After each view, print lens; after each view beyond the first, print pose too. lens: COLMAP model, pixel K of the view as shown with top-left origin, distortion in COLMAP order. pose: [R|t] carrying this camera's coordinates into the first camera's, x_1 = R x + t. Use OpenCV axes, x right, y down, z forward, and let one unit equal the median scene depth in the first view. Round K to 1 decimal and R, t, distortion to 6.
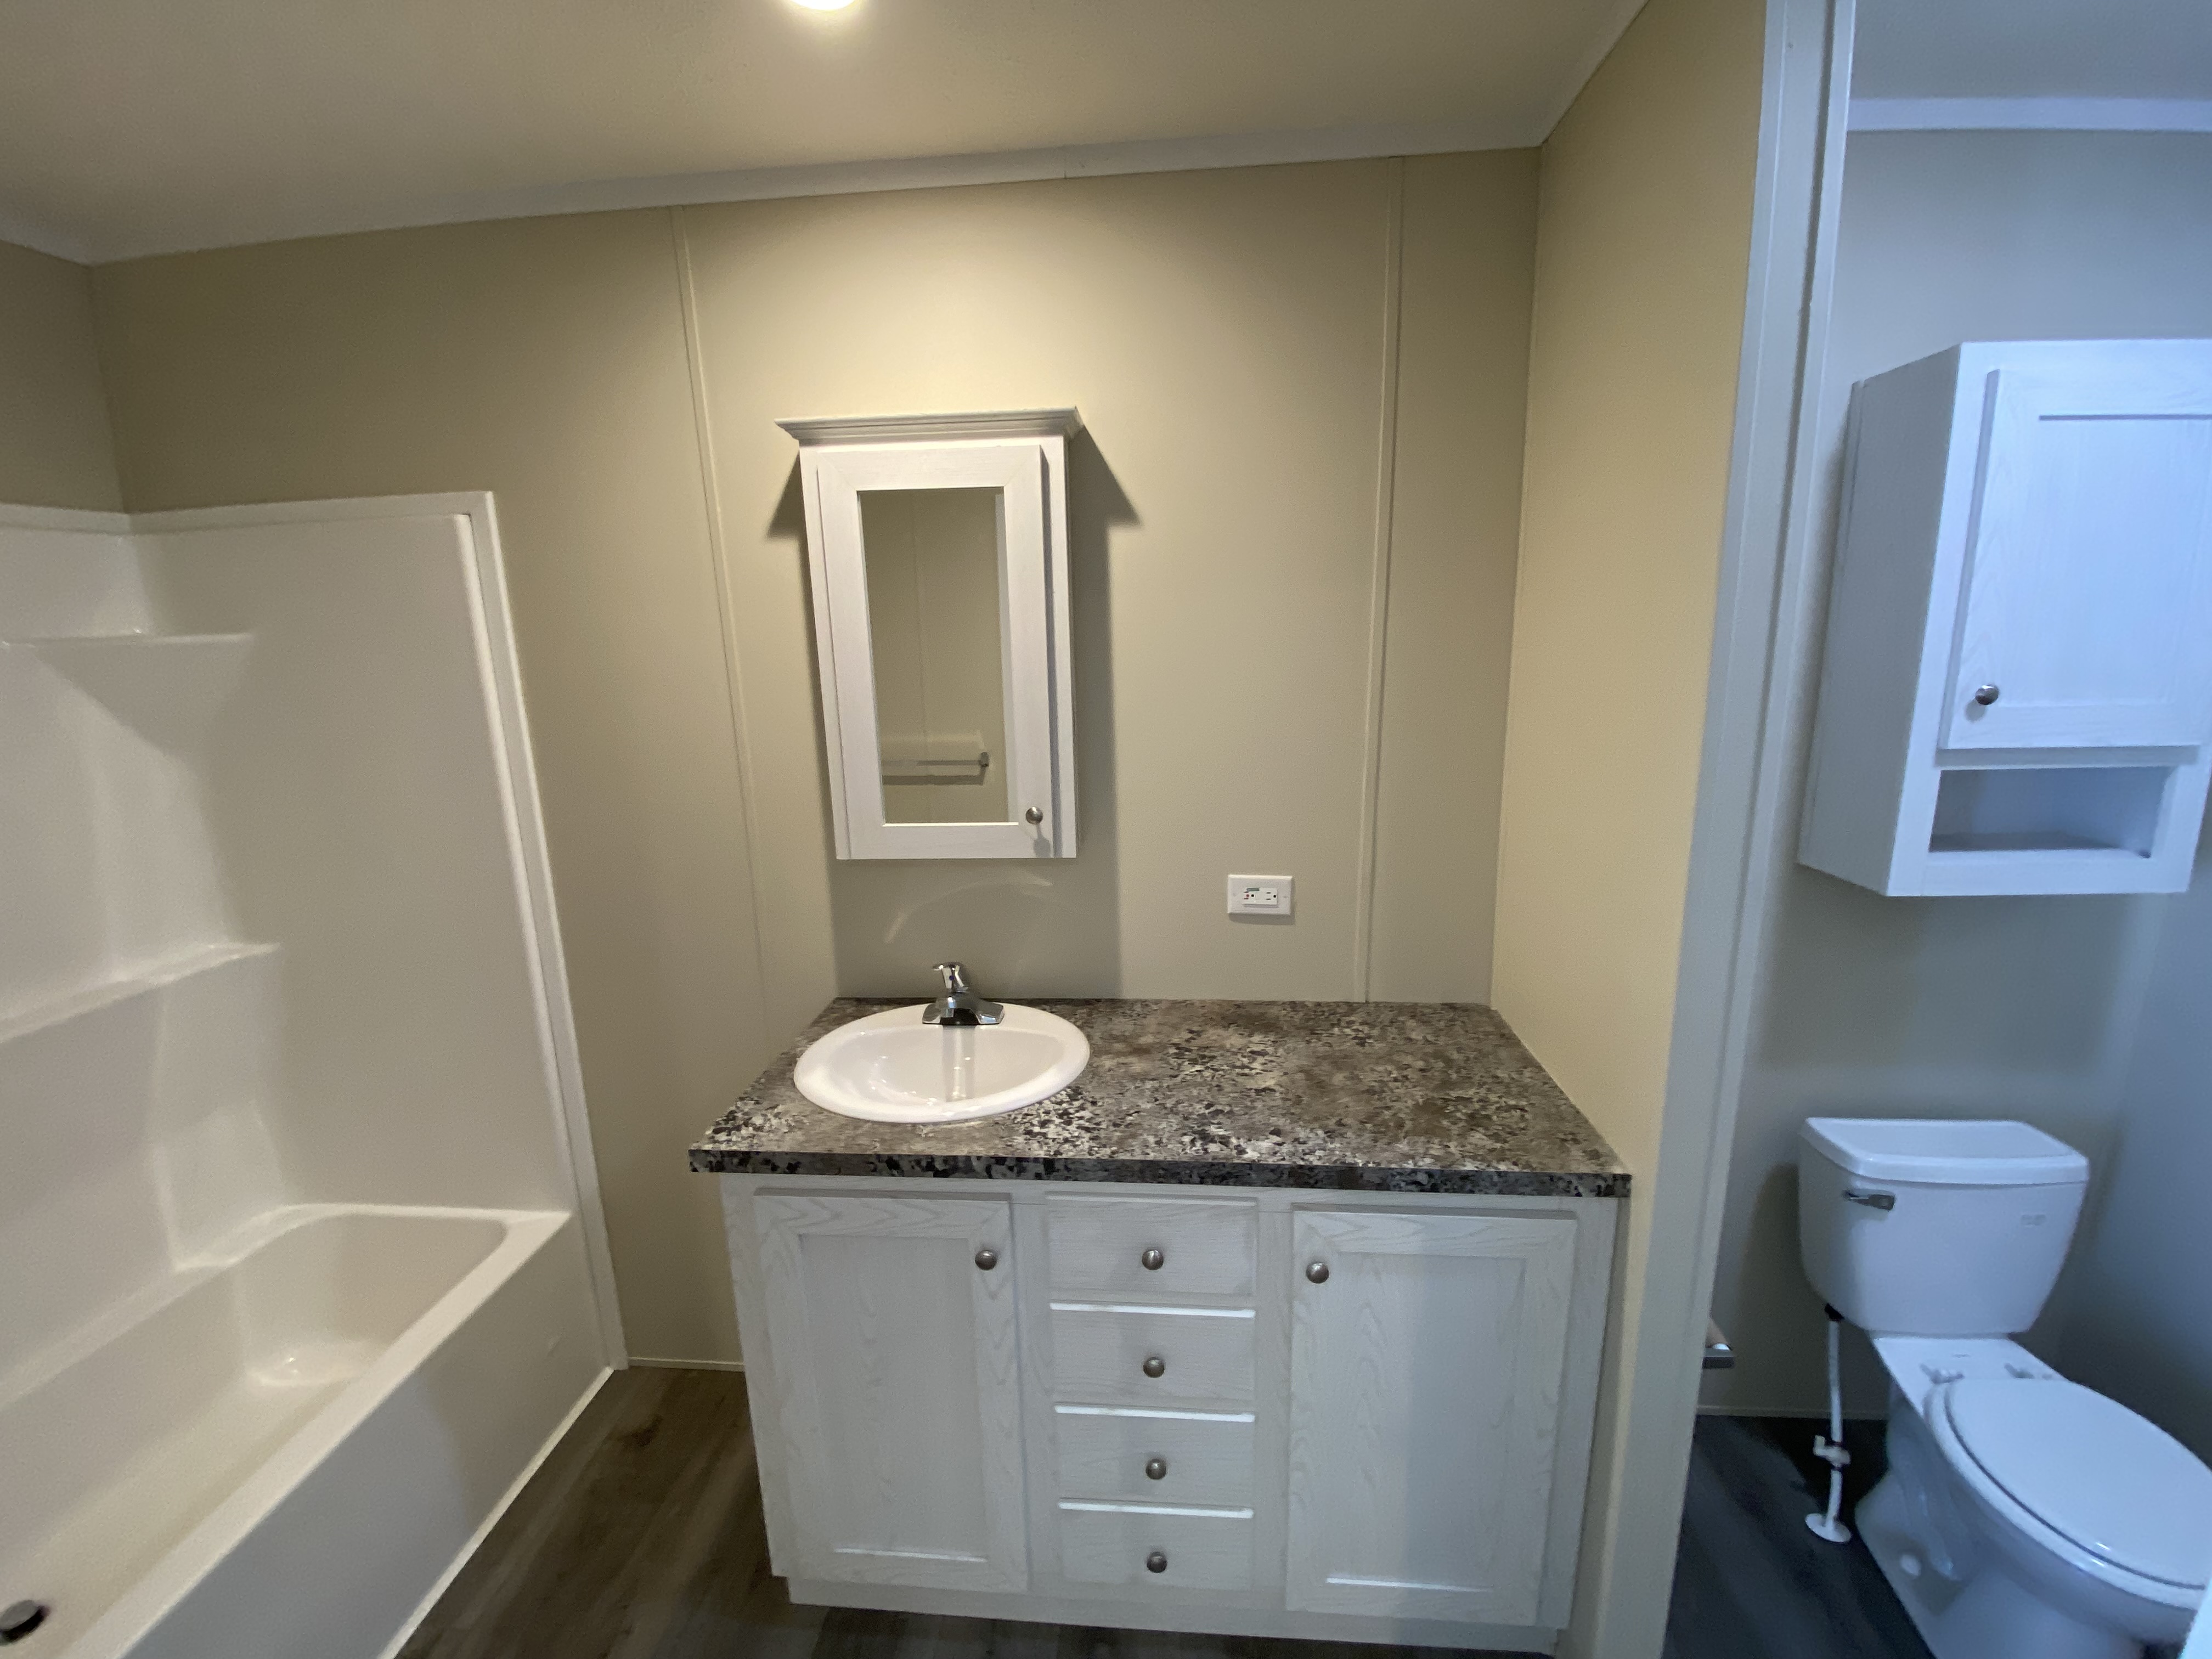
lens RADIAL K [[897.6, 0, 1106.0], [0, 897.6, 829.5], [0, 0, 1]] dist [0.000195, 0.000013]
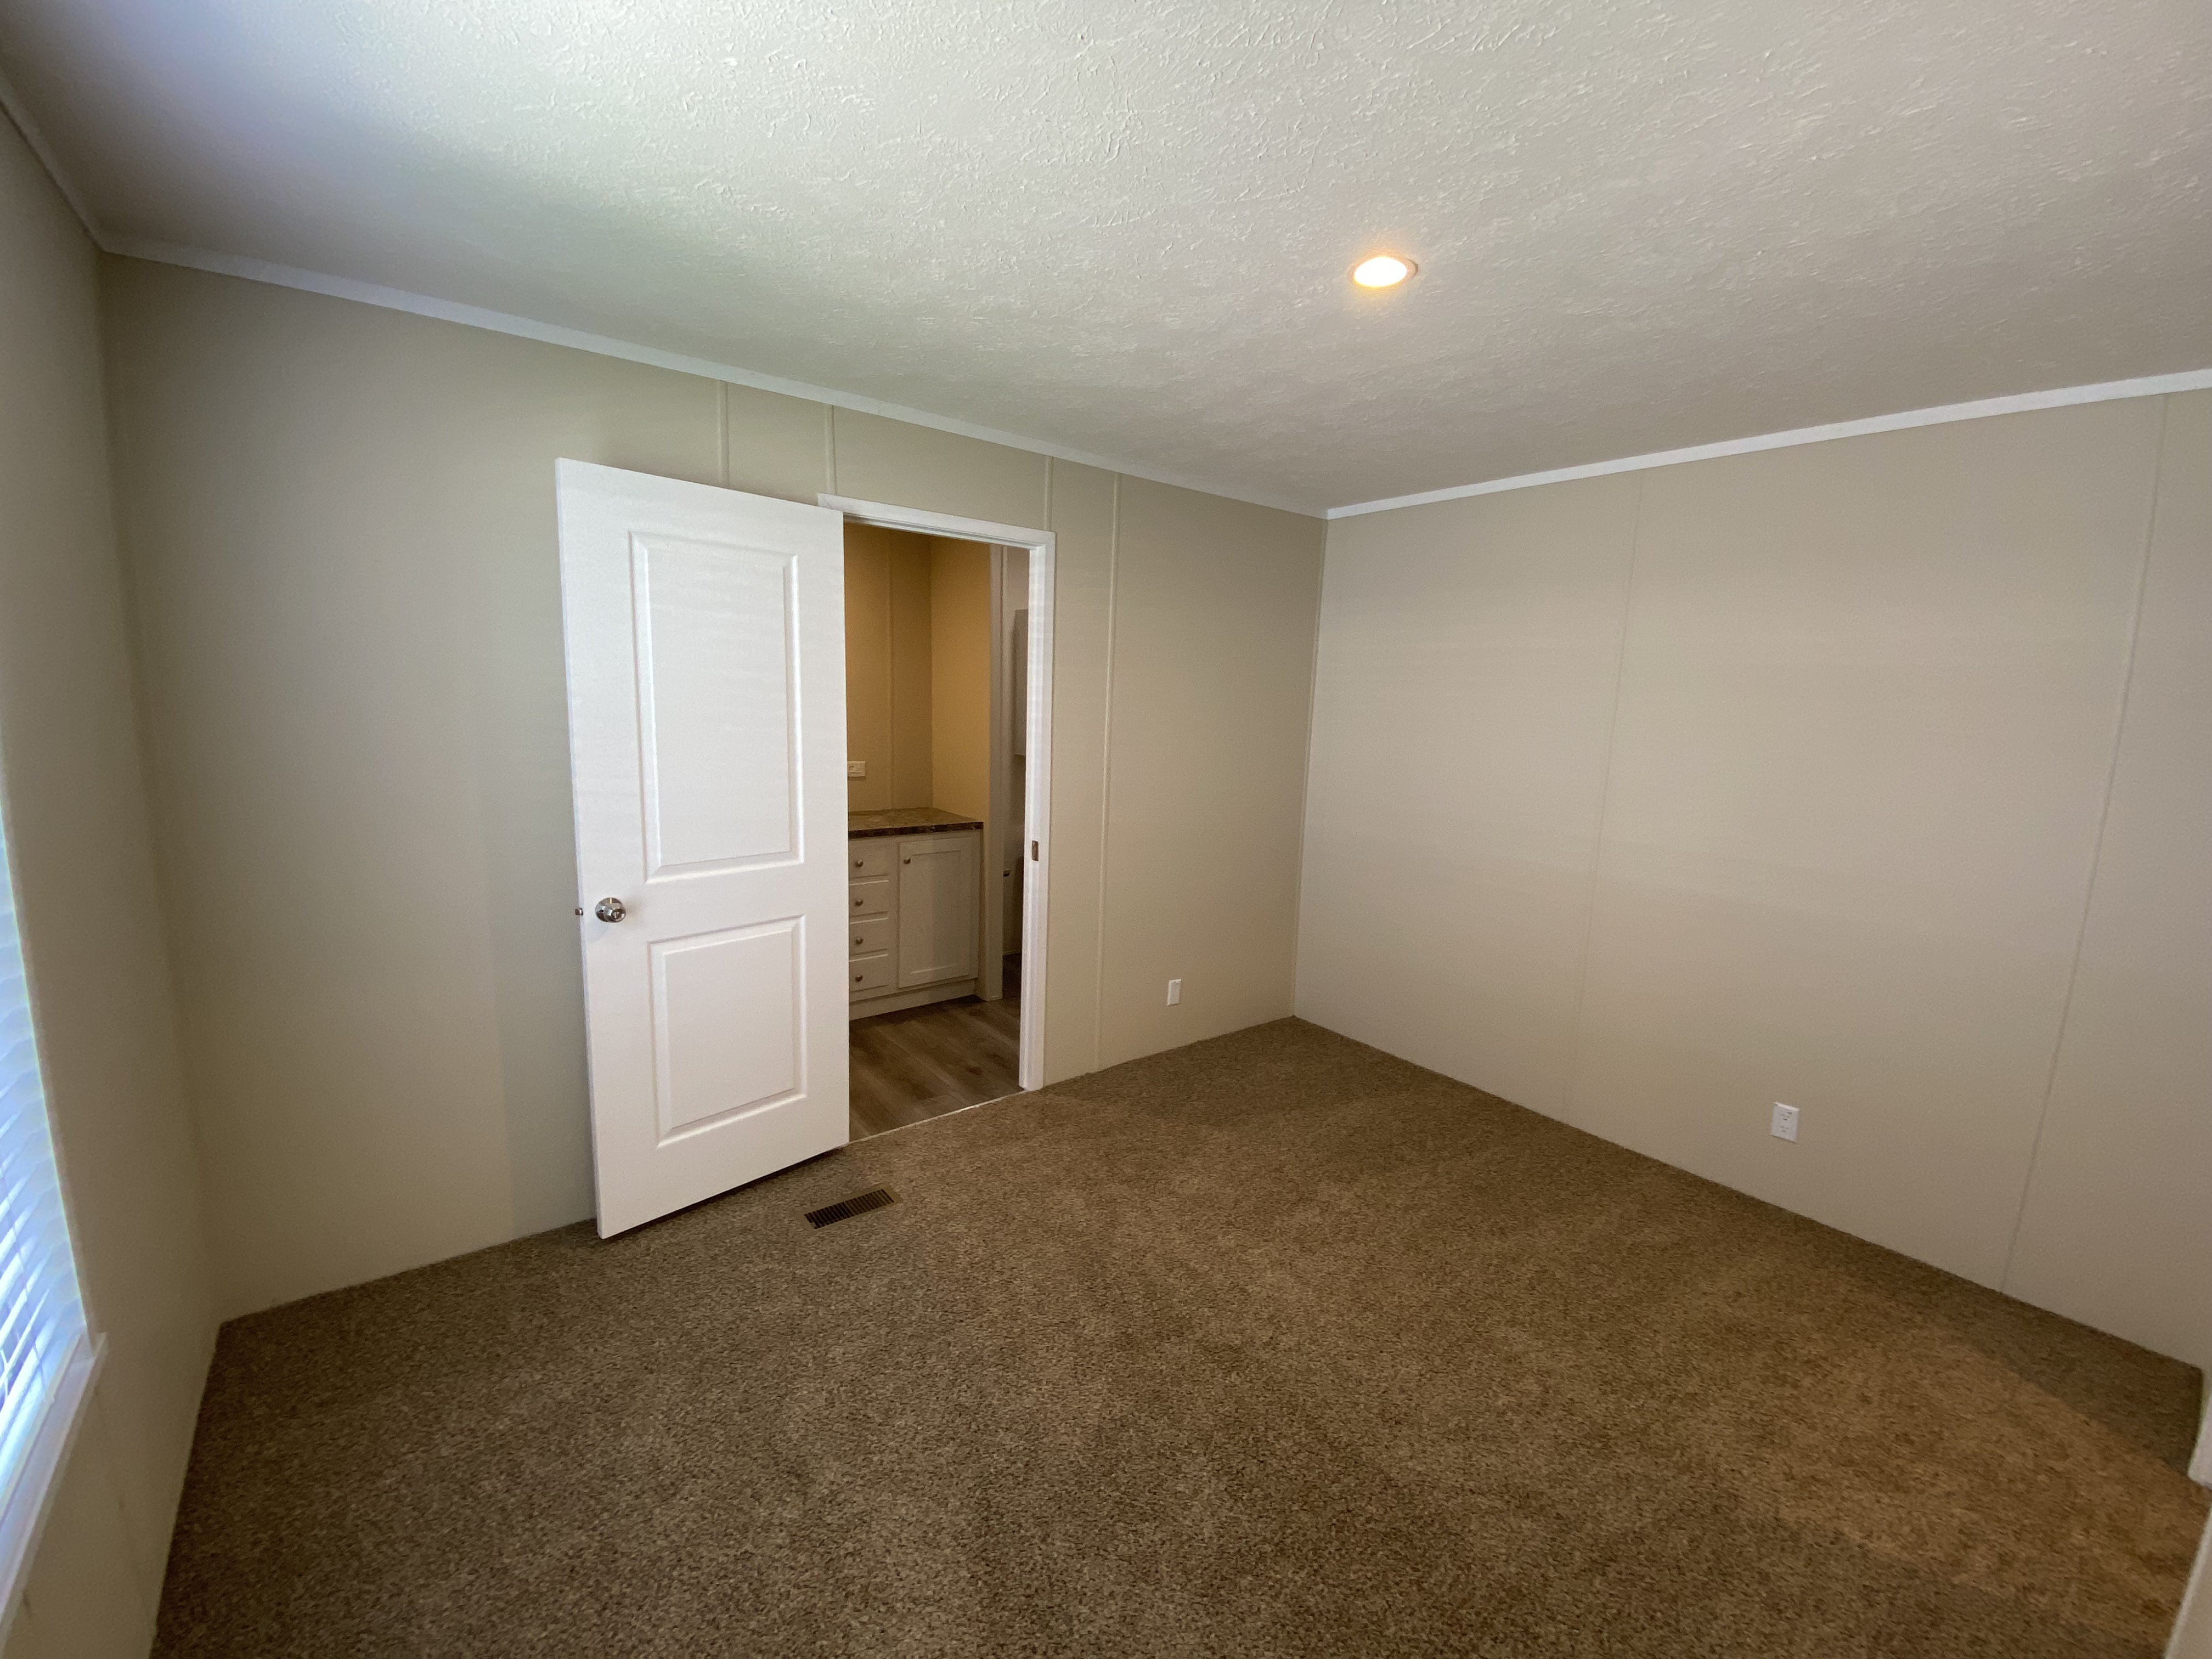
lens RADIAL K [[897.6, 0, 1106.0], [0, 897.6, 829.5], [0, 0, 1]] dist [0.000195, 0.000013]
pose [[0.746227, -0.050627, 0.663764, -1.451965], [0.075388, 0.997116, -0.008702, 0.460061], [-0.661409, 0.056533, 0.747891, -2.044030]]
